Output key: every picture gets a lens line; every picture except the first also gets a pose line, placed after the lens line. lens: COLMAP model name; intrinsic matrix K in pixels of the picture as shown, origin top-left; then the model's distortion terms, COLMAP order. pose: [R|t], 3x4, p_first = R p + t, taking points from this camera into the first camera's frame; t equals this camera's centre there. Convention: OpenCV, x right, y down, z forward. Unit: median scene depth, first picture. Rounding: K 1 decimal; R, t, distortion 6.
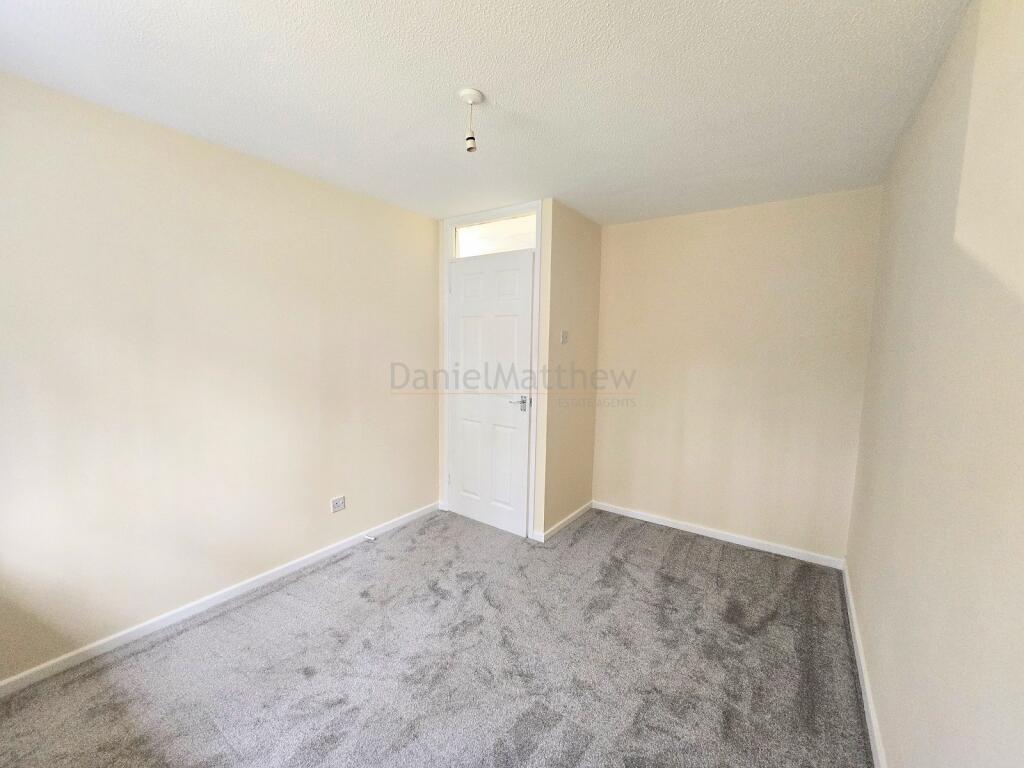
lens RADIAL K [[415.8, 0, 516.8], [0, 415.8, 385.7], [0, 0, 1]] dist [0.001756, 0.000322]
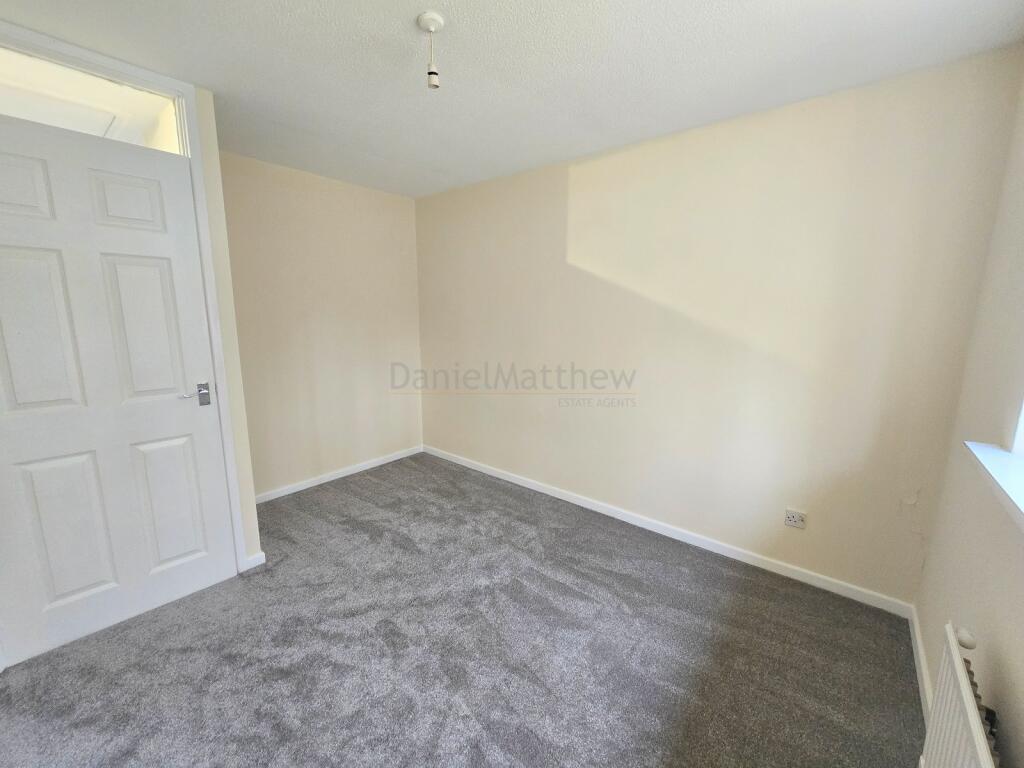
lens RADIAL K [[415.8, 0, 516.3], [0, 415.8, 381.2], [0, 0, 1]] dist [0.001756, 0.000322]
pose [[0.094329, -0.185096, 0.978183, -0.694583], [0.097709, 0.979541, 0.175930, -0.054475], [-0.990735, 0.078982, 0.110485, 0.493294]]
